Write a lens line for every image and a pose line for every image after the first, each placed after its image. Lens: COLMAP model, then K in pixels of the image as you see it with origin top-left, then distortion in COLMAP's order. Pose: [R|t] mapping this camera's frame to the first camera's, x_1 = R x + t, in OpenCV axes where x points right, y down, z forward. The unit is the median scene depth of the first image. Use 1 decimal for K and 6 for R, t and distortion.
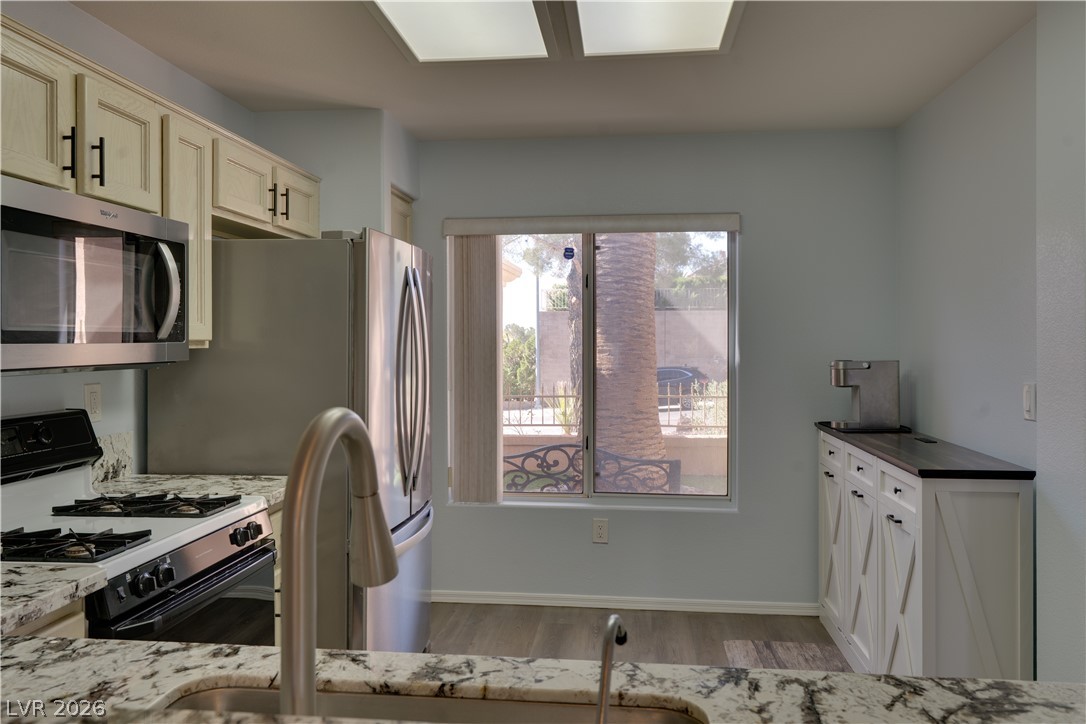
lens RADIAL K [[806.7, 0, 541.3], [0, 806.7, 348.8], [0, 0, 1]] dist [0.000552, 0.004625]
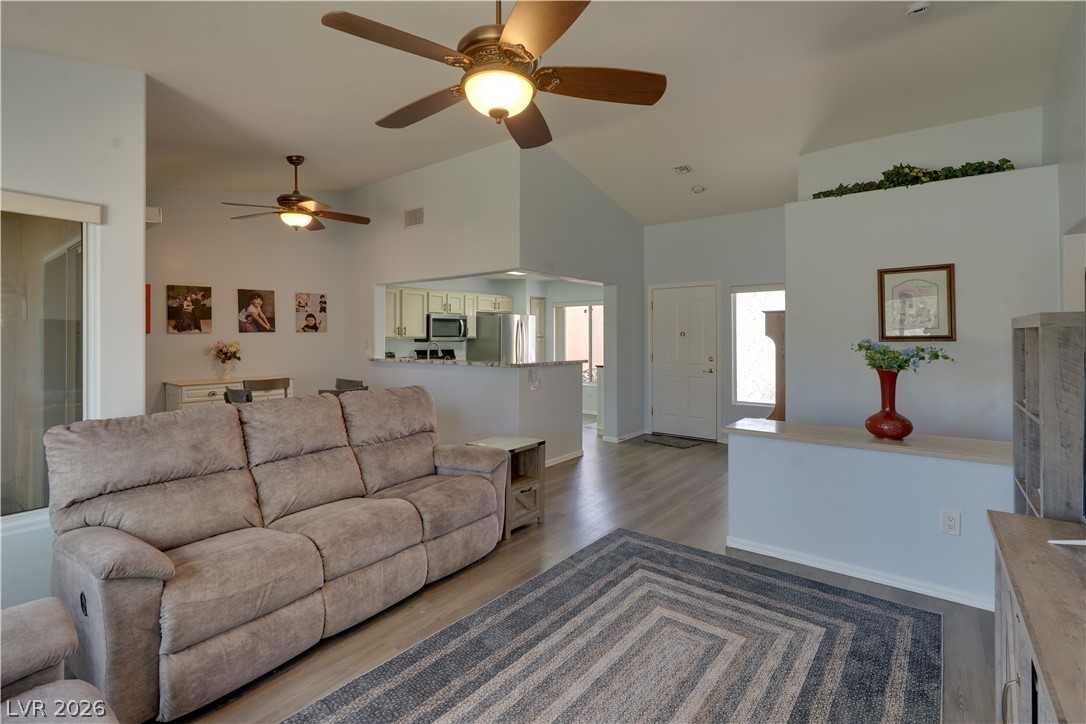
lens RADIAL K [[508.2, 0, 540.4], [0, 508.2, 337.8], [0, 0, 1]] dist [-0.000250, 0.000490]
pose [[0.849053, 0.000965, -0.528308, 1.585569], [-0.005327, 0.999963, -0.006735, 0.014813], [0.528282, 0.008533, 0.849026, -1.460503]]
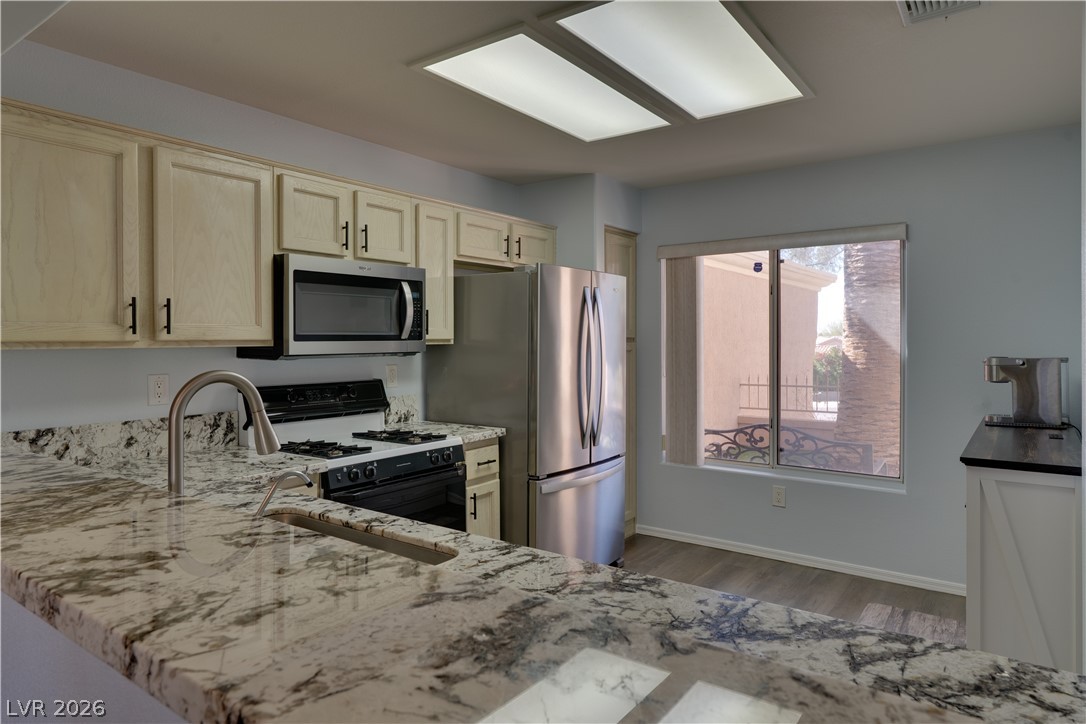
lens RADIAL K [[658.5, 0, 542.8], [0, 658.5, 345.0], [0, 0, 1]] dist [0.000510, 0.000370]
pose [[0.867642, 0.002458, -0.497183, 0.388086], [-0.002570, 0.999997, 0.000460, 0.000050], [0.497183, 0.000878, 0.867645, -0.043592]]
